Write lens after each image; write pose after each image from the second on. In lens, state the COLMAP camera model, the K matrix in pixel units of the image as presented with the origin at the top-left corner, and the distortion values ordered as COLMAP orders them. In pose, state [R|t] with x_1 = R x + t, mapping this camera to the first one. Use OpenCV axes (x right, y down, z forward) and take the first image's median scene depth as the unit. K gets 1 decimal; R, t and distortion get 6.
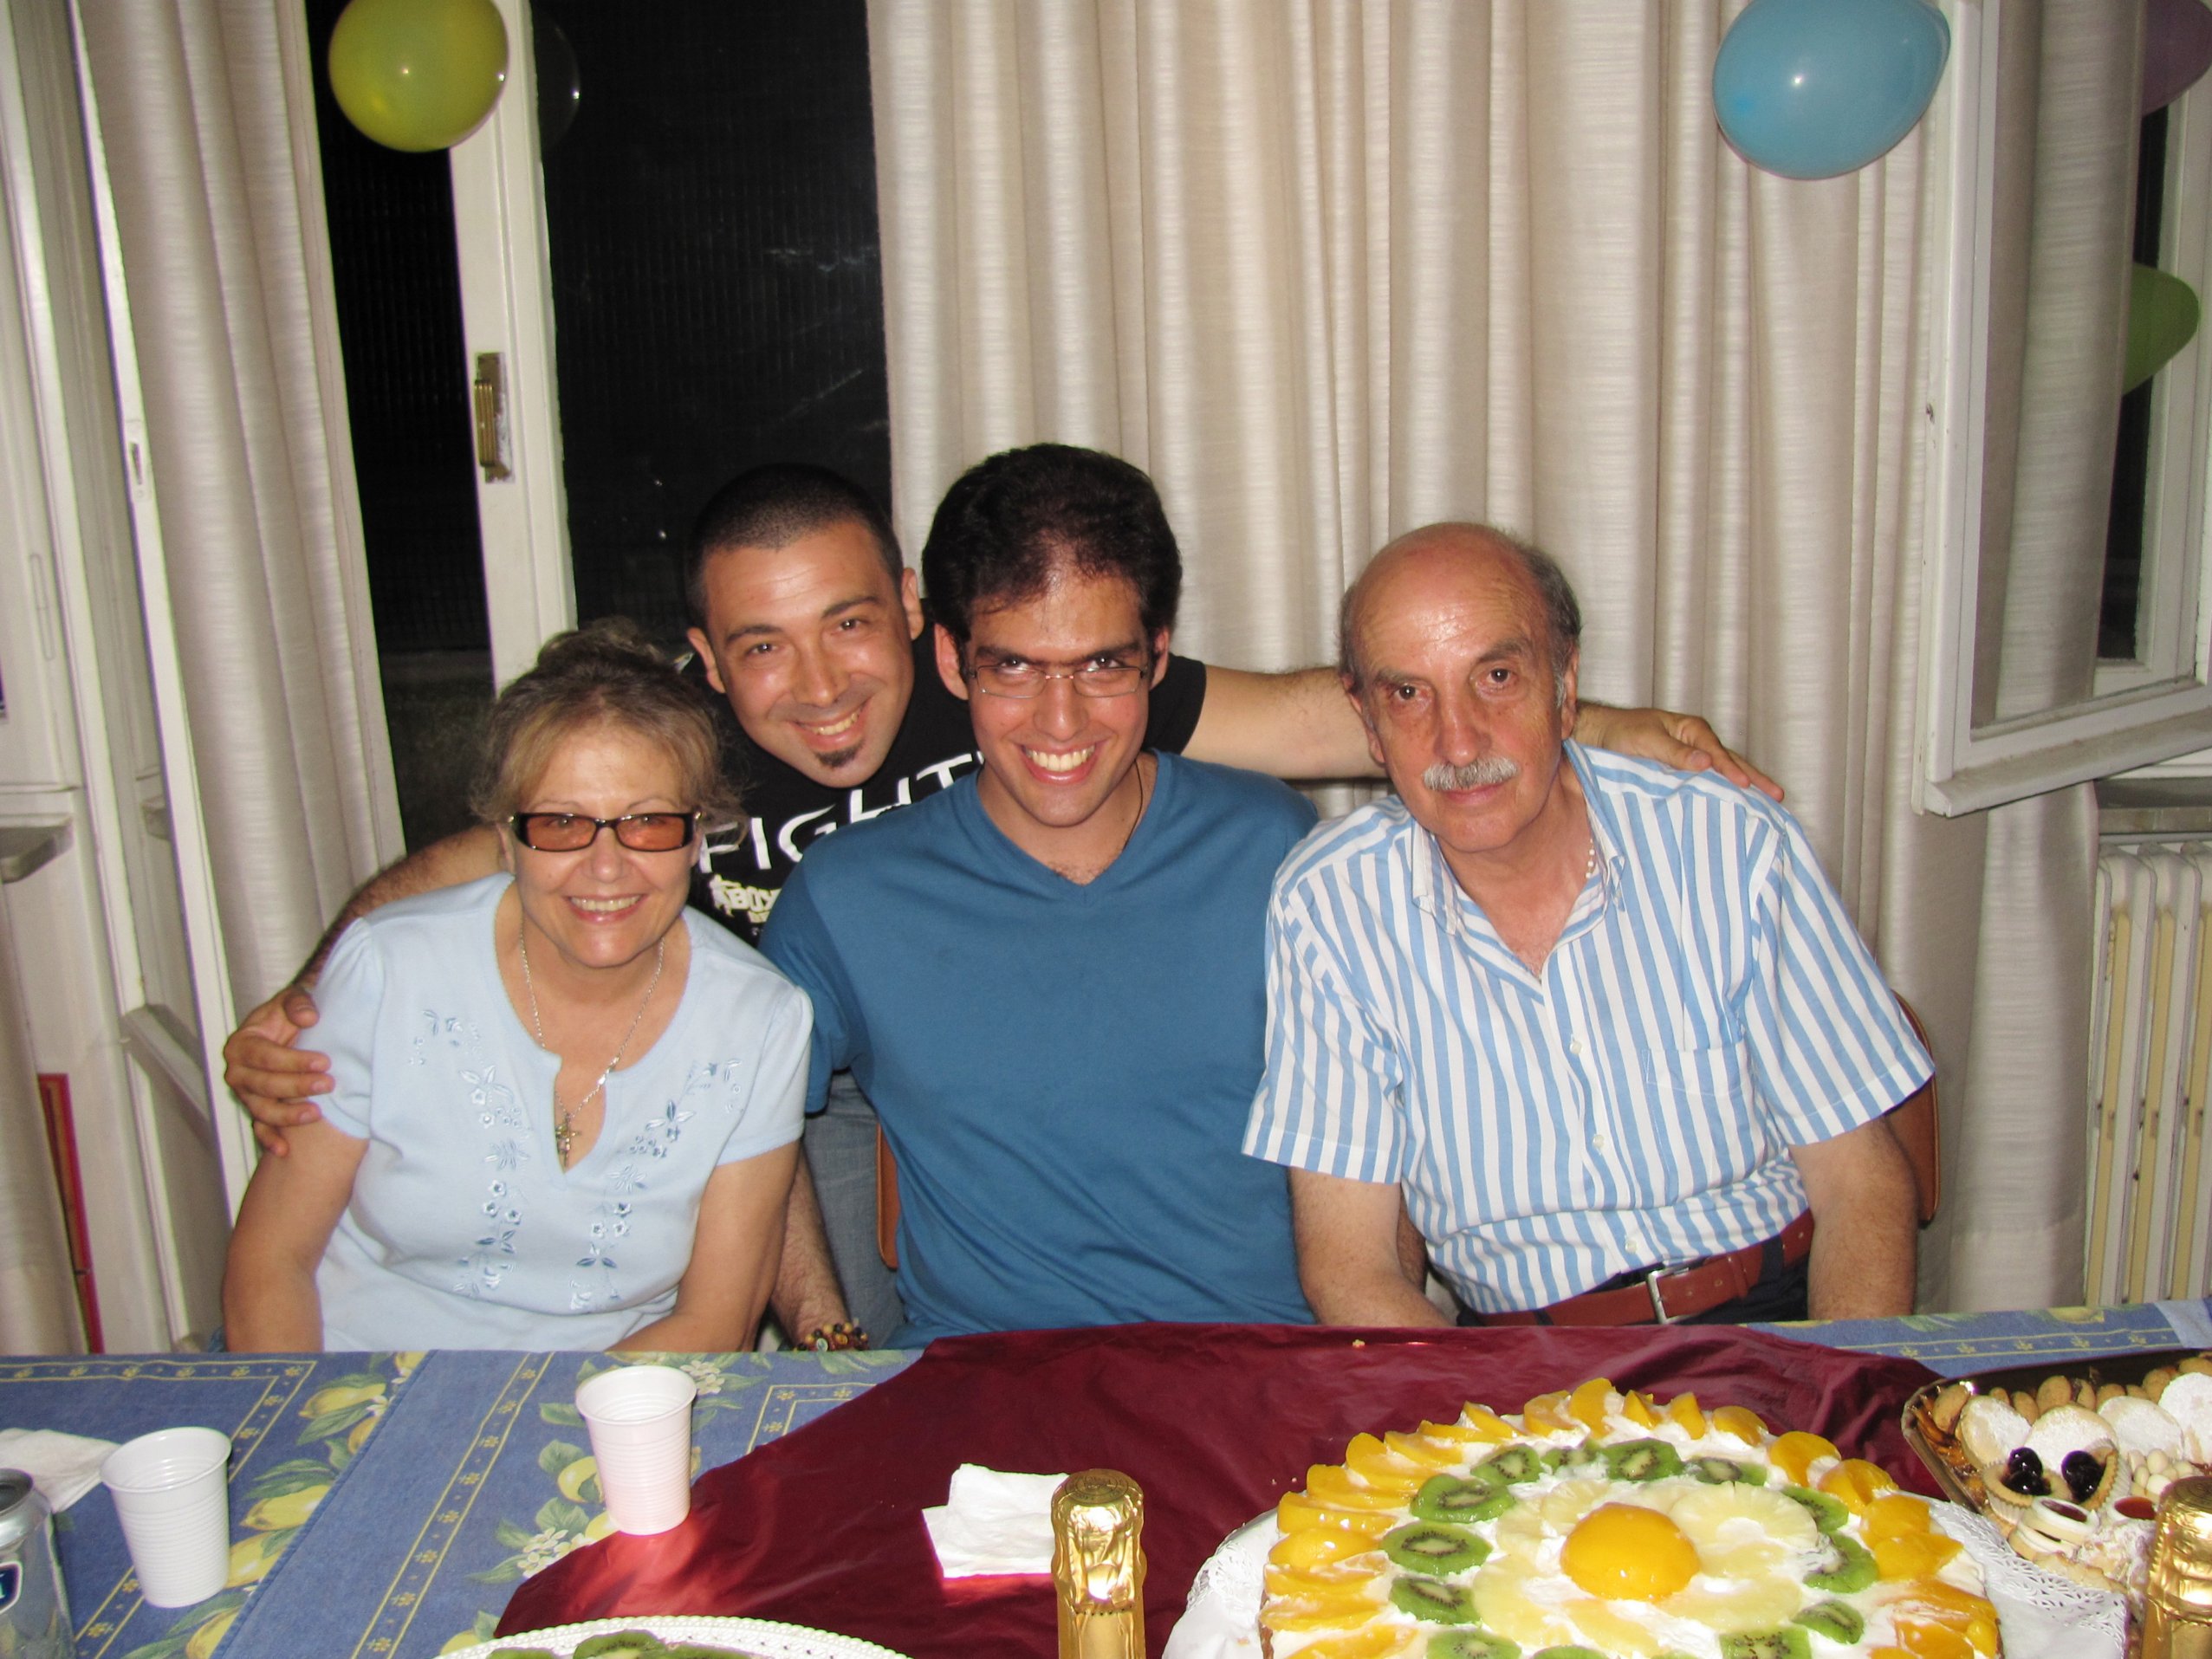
lens RADIAL K [[2358.3, 0, 1120.2], [0, 2358.3, 801.2], [0, 0, 1]] dist [-0.201978, 0.244210]
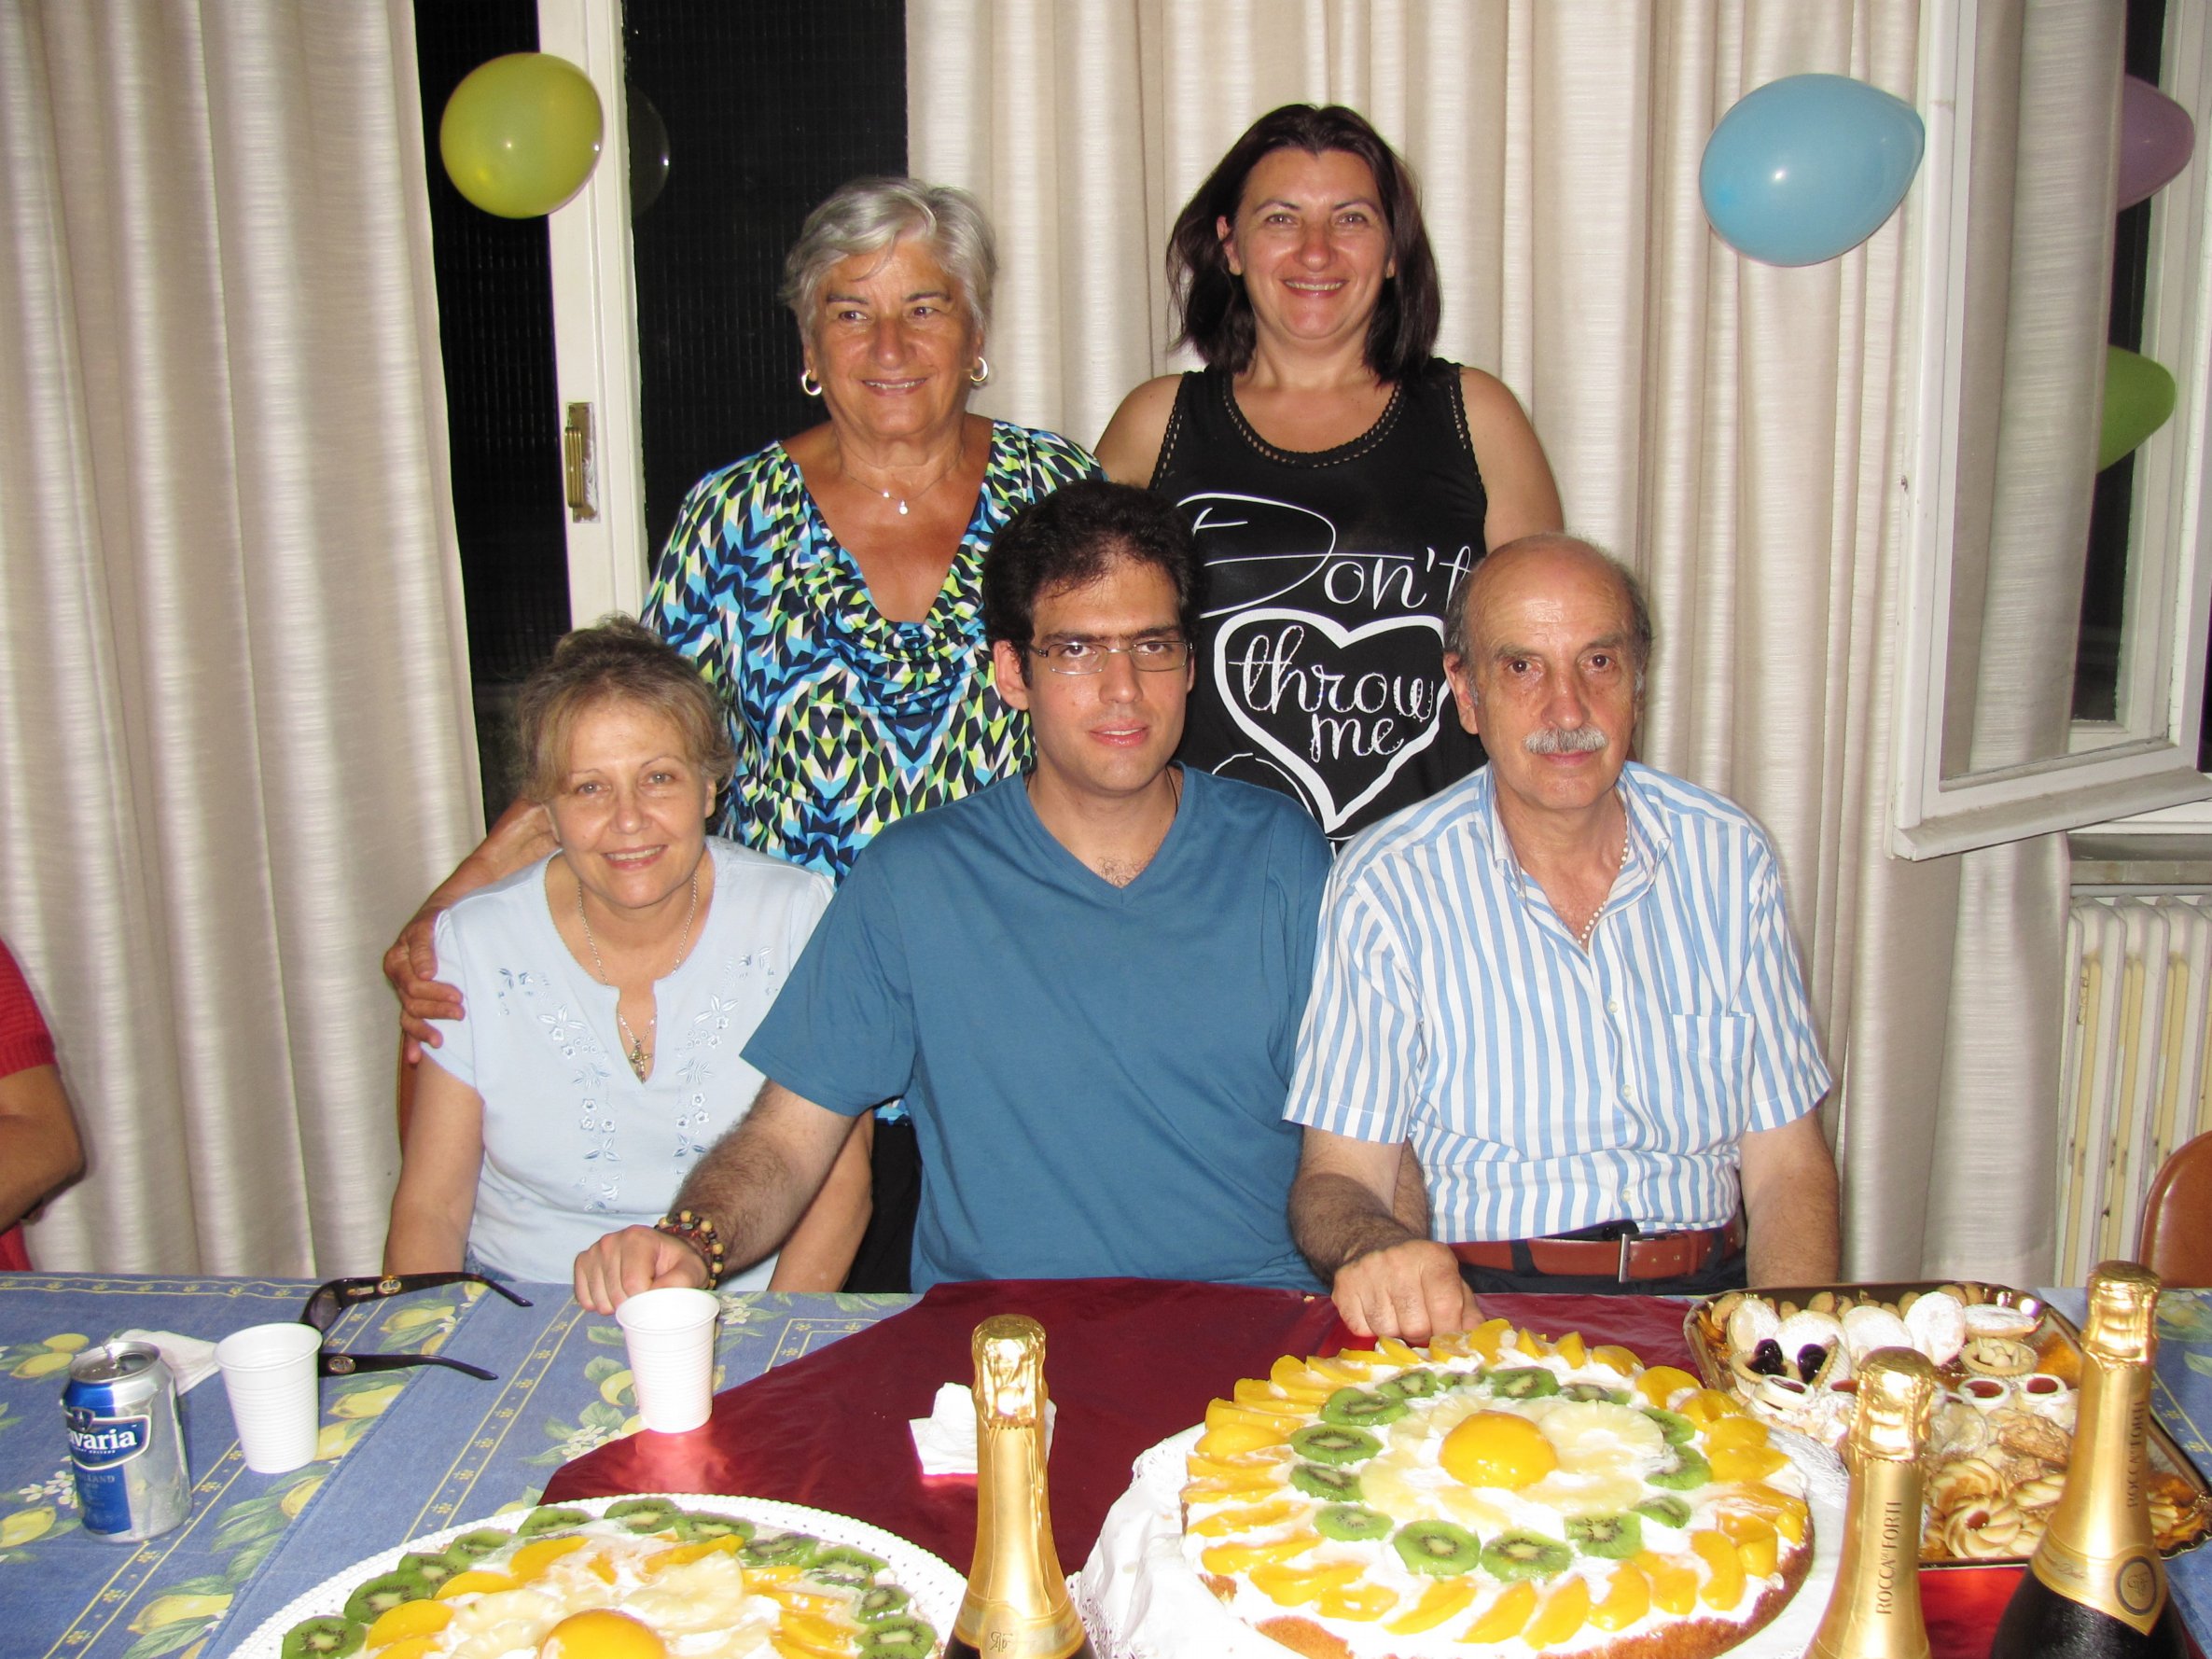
lens RADIAL K [[2362.6, 0, 1106.0], [0, 2362.6, 829.5], [0, 0, 1]] dist [-0.188761, 0.159149]
pose [[0.998705, 0.025461, -0.044052, 0.053188], [-0.025965, 0.999603, -0.010905, 0.023289], [0.043757, 0.012035, 0.998970, -0.153486]]
